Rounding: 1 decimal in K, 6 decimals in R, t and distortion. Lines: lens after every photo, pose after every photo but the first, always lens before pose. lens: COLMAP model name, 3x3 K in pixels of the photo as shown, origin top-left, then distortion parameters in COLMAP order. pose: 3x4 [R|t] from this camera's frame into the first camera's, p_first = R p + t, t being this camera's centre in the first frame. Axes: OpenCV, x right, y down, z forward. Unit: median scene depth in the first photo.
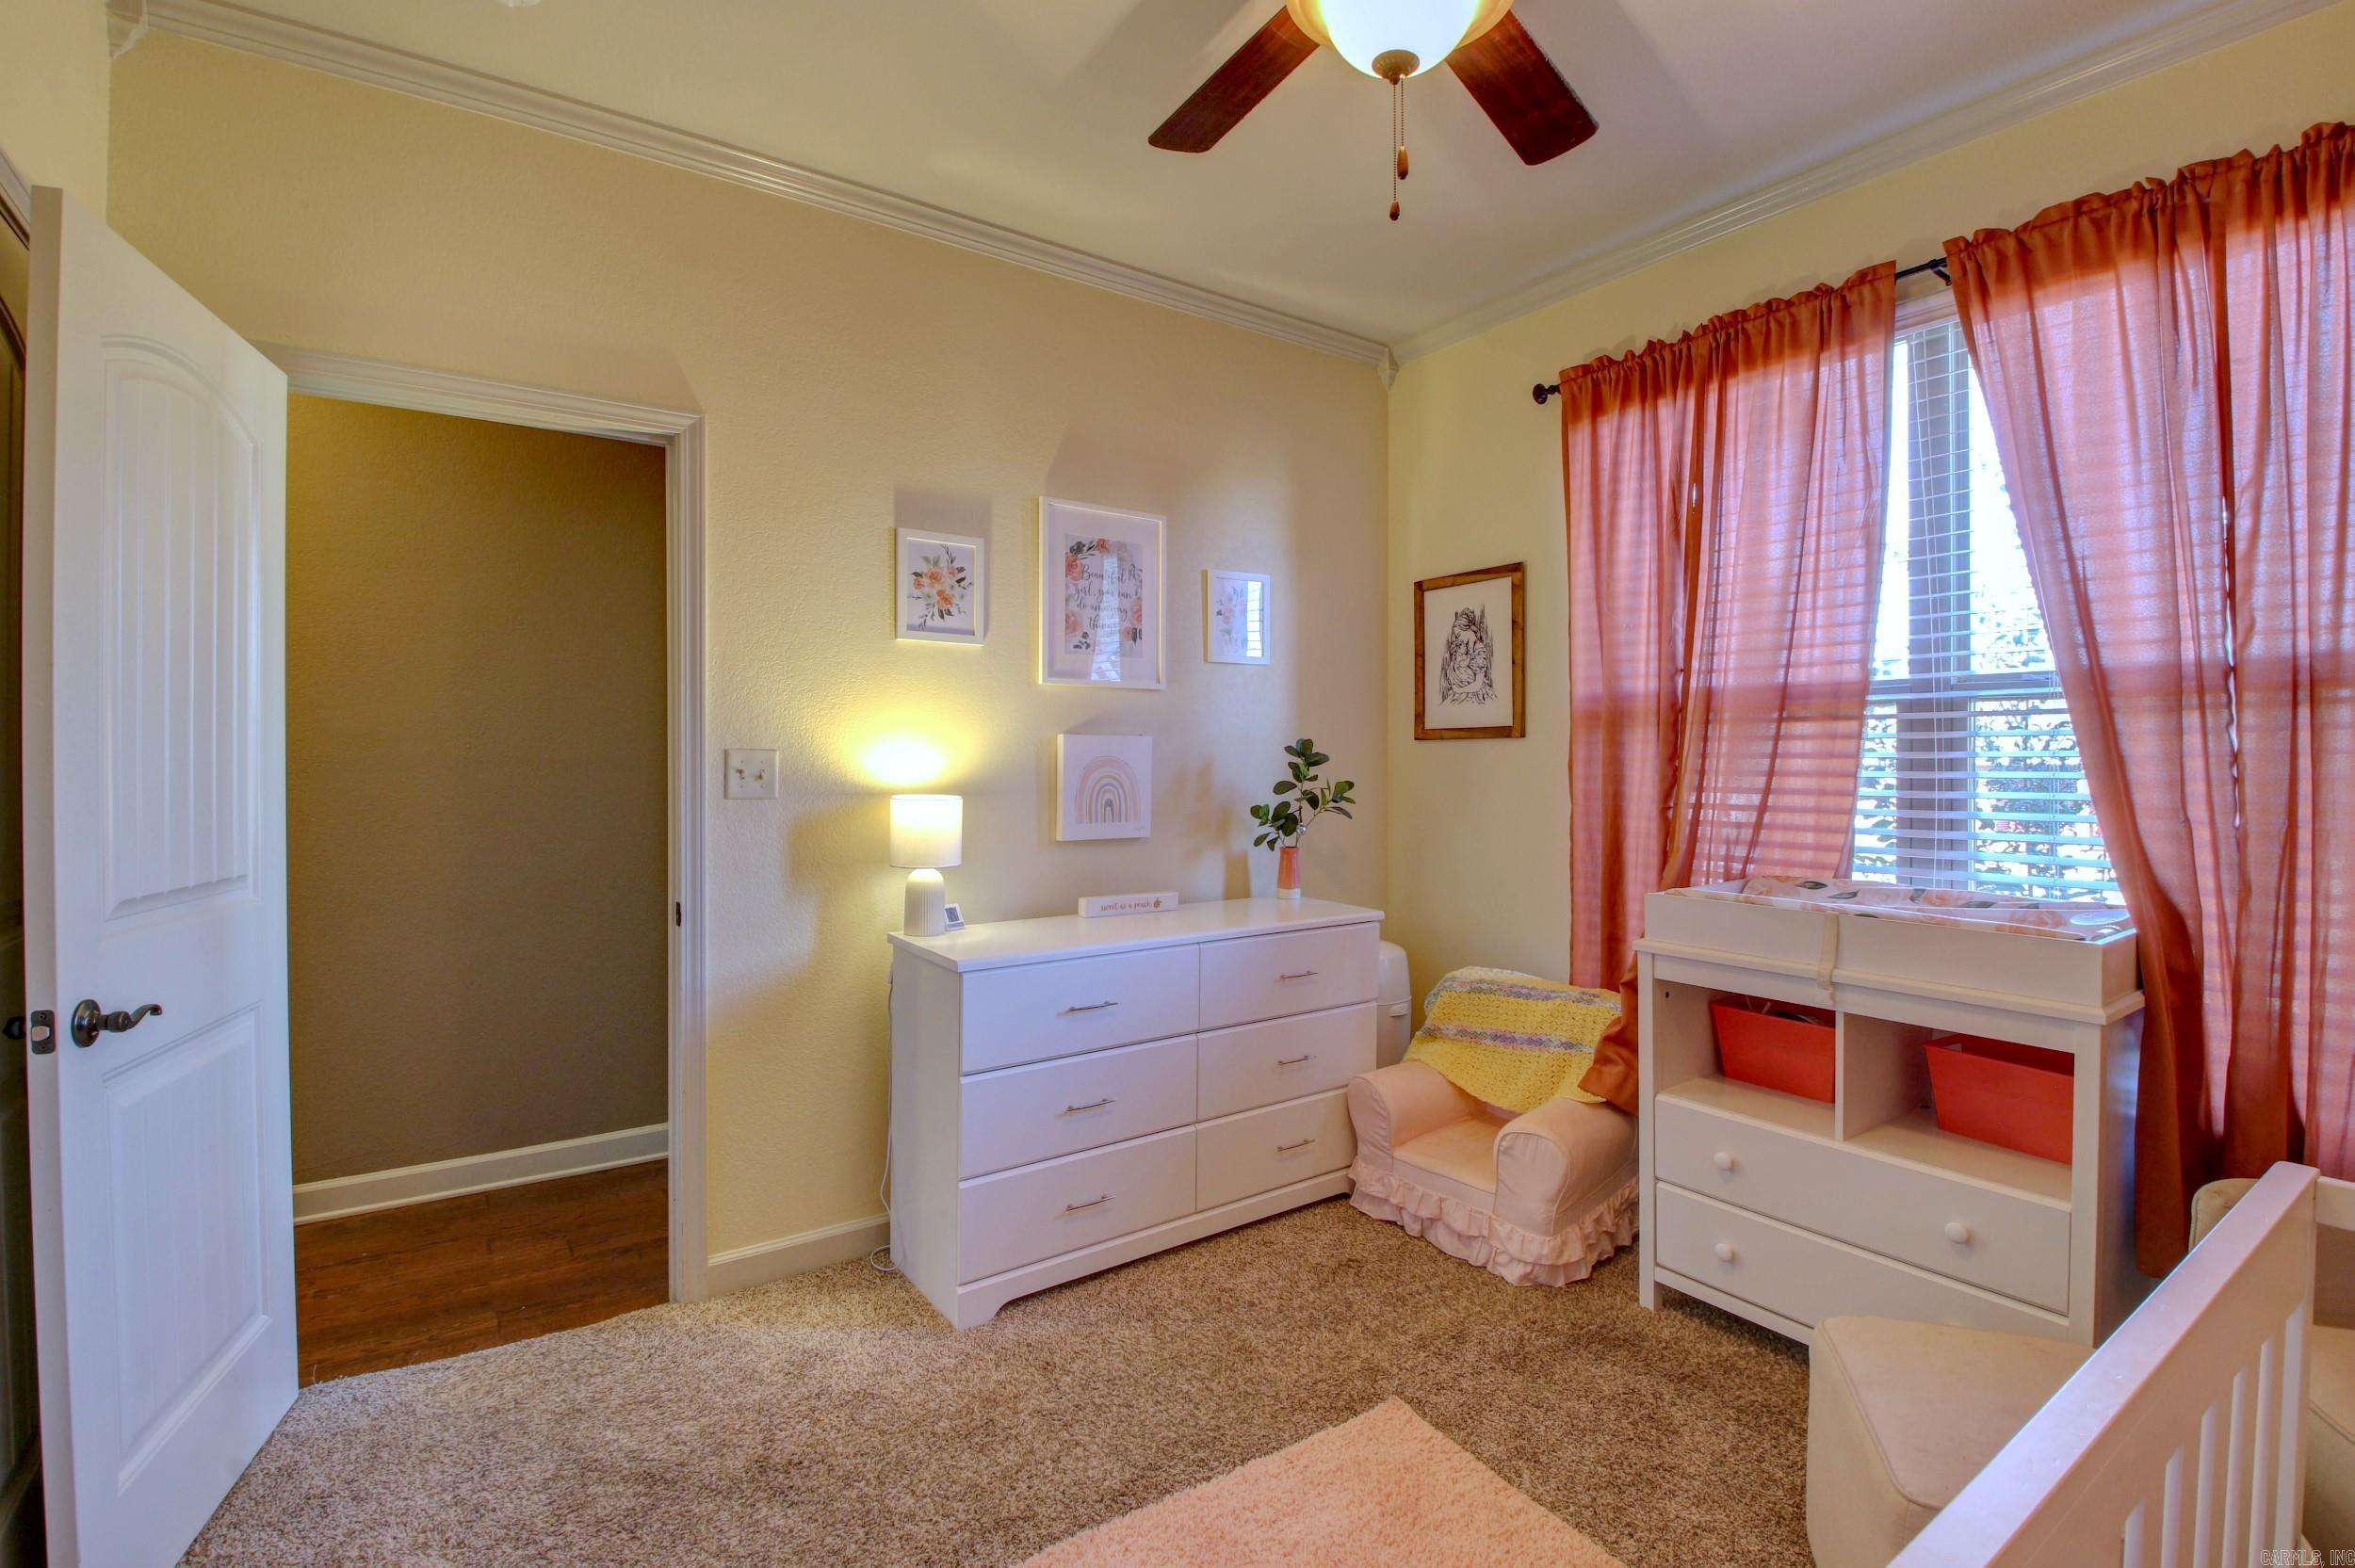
lens RADIAL K [[1102.7, 0, 1174.4], [0, 1102.7, 773.2], [0, 0, 1]] dist [0.006525, -0.020381]
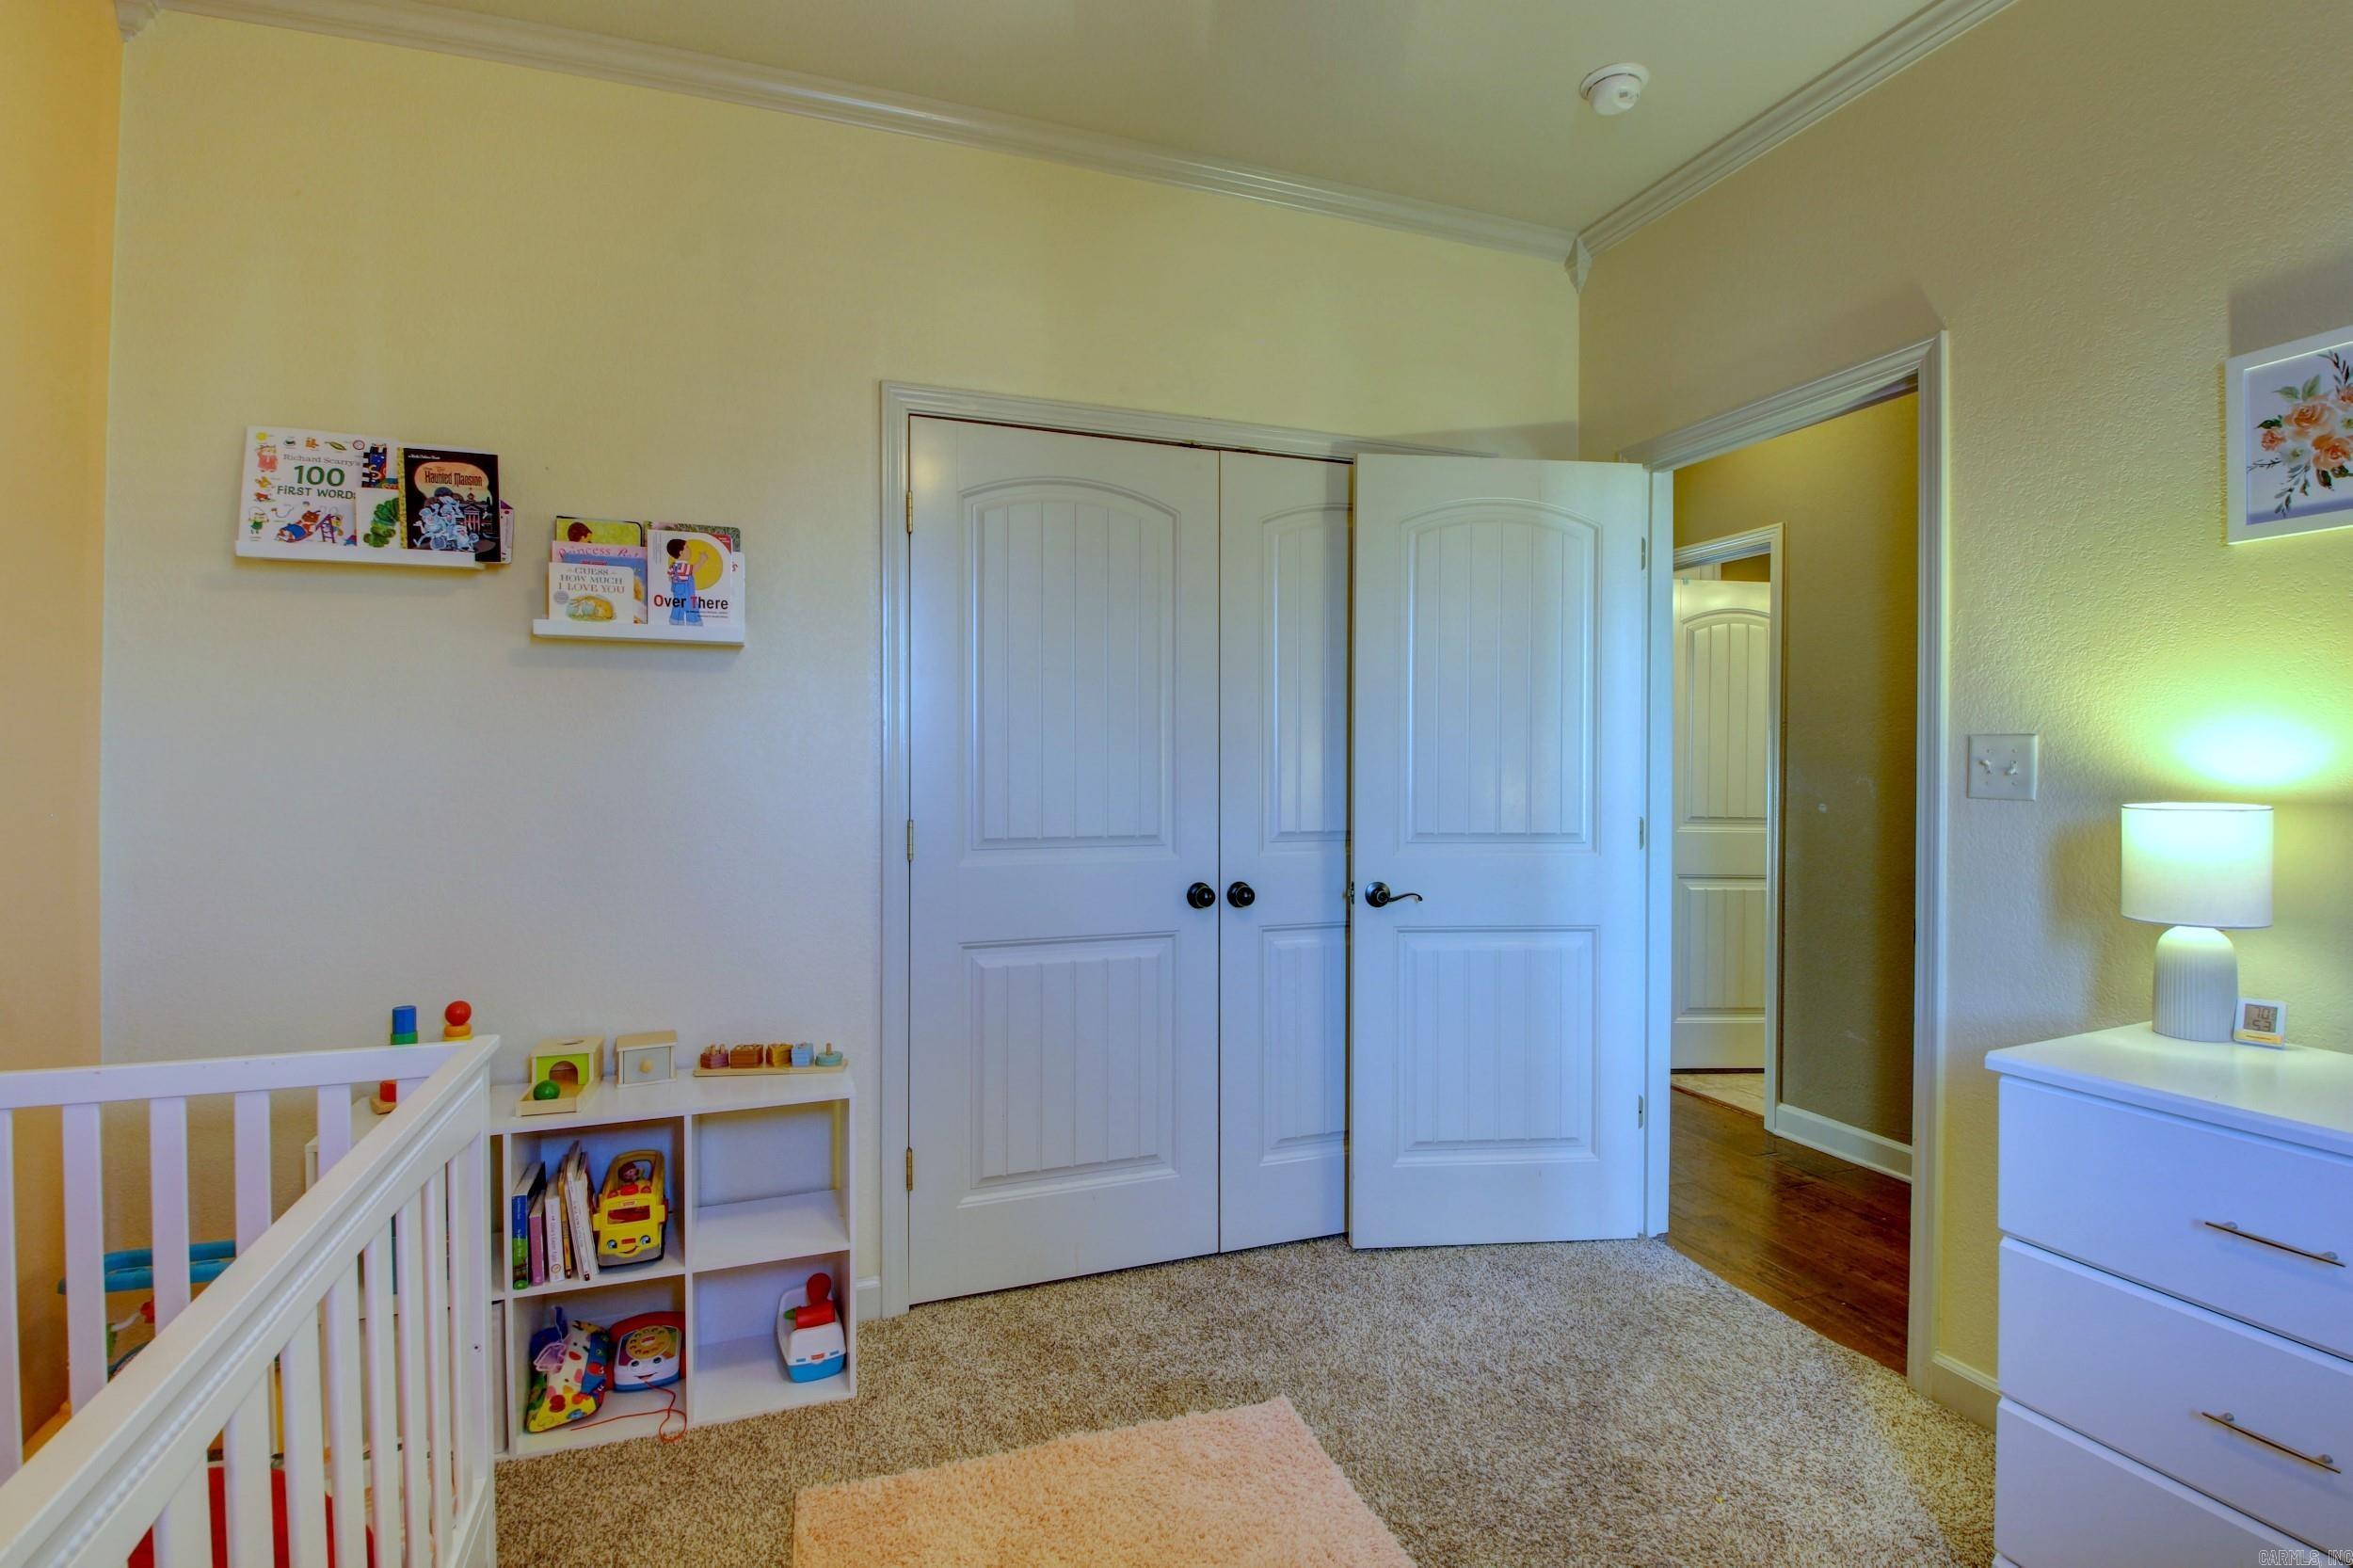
lens RADIAL K [[1101.9, 0, 1170.1], [0, 1101.9, 782.7], [0, 0, 1]] dist [0.006525, -0.020381]
pose [[-0.261015, 0.010712, -0.965275, 0.468161], [-0.016236, 0.999748, 0.015485, 0.008517], [0.965198, 0.019714, -0.260775, 0.596921]]
